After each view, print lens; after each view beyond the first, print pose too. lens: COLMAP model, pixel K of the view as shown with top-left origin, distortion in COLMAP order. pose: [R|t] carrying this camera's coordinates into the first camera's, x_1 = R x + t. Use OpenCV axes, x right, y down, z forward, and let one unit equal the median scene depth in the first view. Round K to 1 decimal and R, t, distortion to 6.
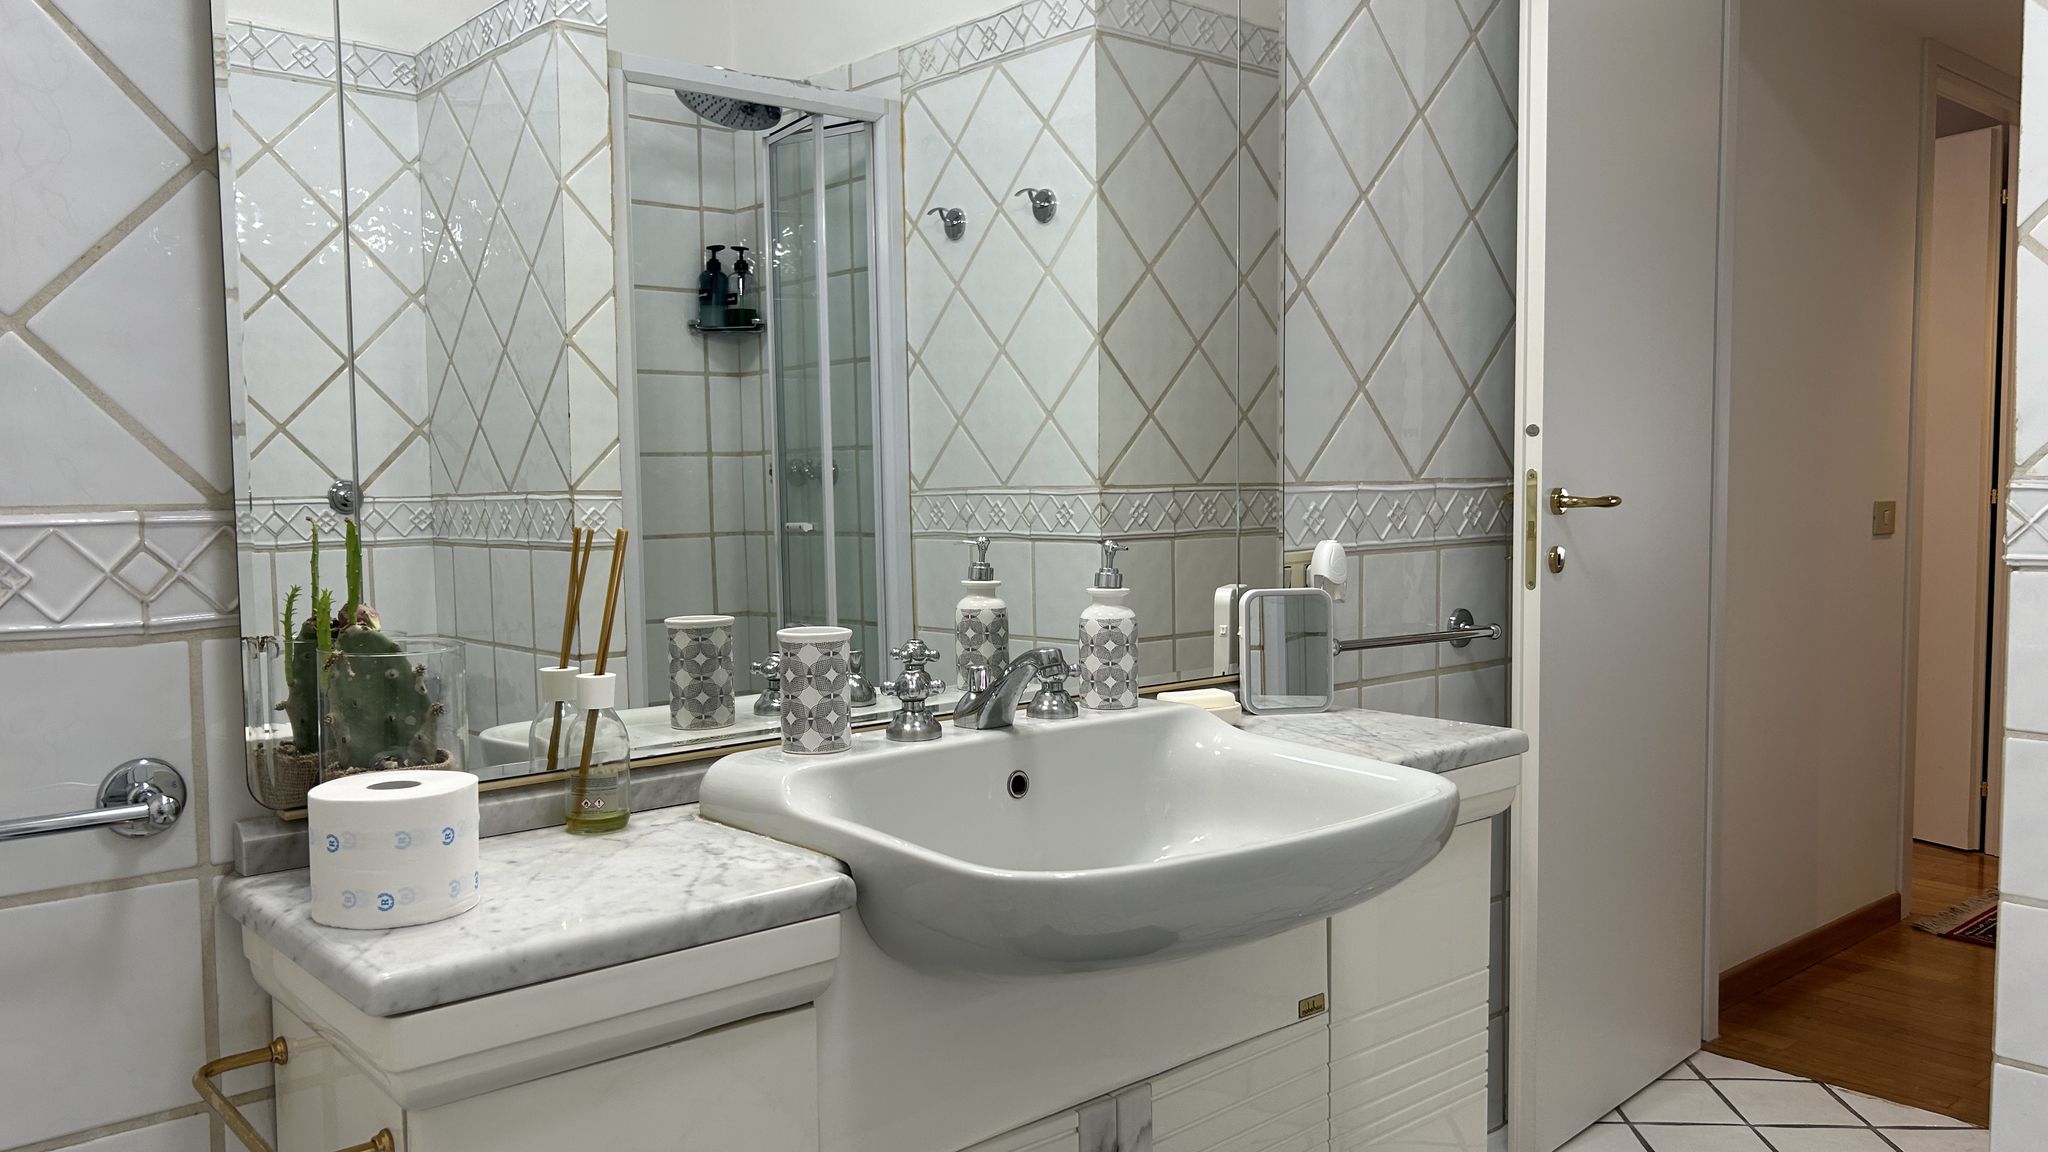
lens RADIAL K [[1559.0, 0, 1022.9], [0, 1559.0, 578.4], [0, 0, 1]] dist [0.033687, -0.029060]
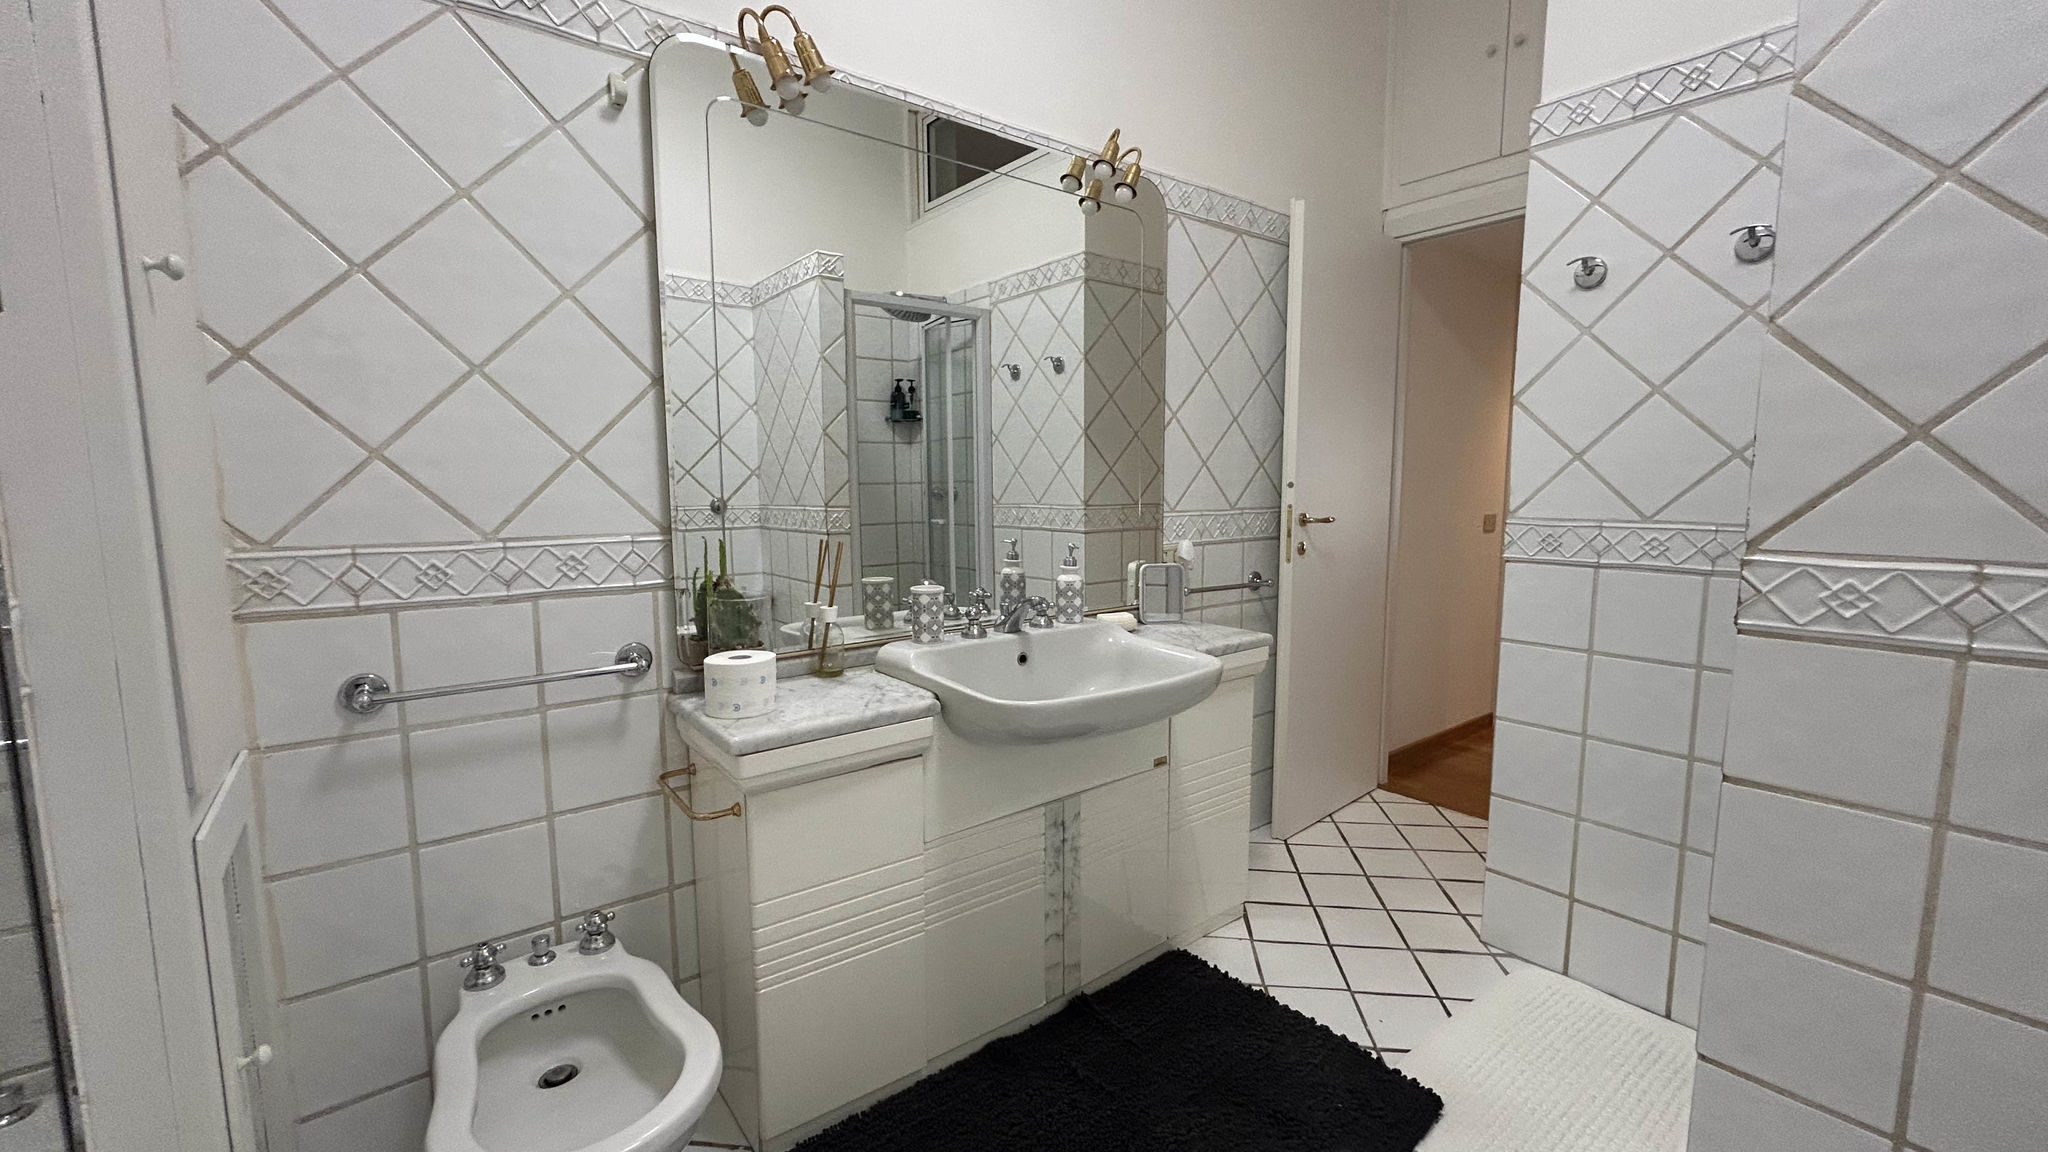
lens RADIAL K [[838.7, 0, 1036.0], [0, 838.7, 571.9], [0, 0, 1]] dist [-0.000811, 0.001909]
pose [[0.998867, 0.014793, -0.045239, 0.048223], [-0.012604, 0.998754, 0.048284, -0.032095], [0.045897, -0.047660, 0.997809, -0.113505]]
